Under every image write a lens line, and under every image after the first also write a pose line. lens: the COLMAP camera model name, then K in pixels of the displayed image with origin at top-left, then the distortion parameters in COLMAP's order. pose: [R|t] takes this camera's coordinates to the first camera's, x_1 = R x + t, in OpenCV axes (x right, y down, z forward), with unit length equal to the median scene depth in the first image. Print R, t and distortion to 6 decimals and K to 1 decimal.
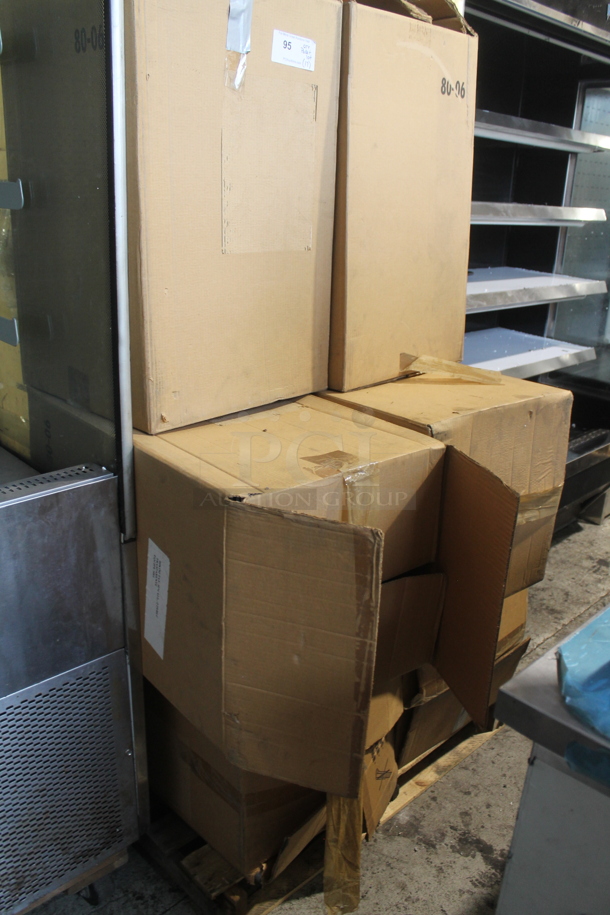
lens RADIAL K [[782.3, 0, 305.0], [0, 782.3, 457.5], [0, 0, 1]] dist [-0.162795, 0.136027]
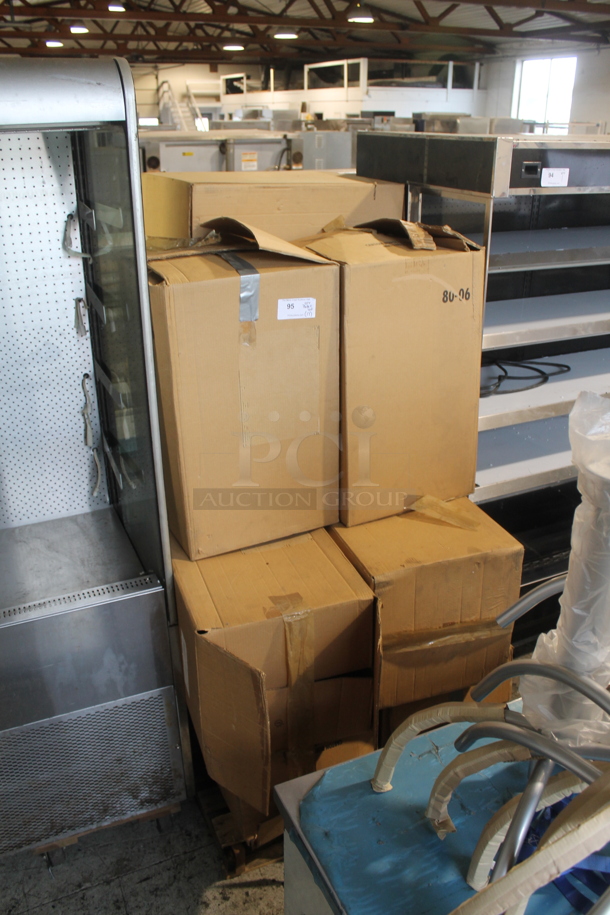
lens RADIAL K [[782.3, 0, 305.0], [0, 782.3, 457.5], [0, 0, 1]] dist [-0.162795, 0.136027]
pose [[0.938799, 0.101297, -0.329234, 0.445635], [-0.076508, 0.993228, 0.087431, -0.340438], [0.335861, -0.056891, 0.940192, -0.337245]]
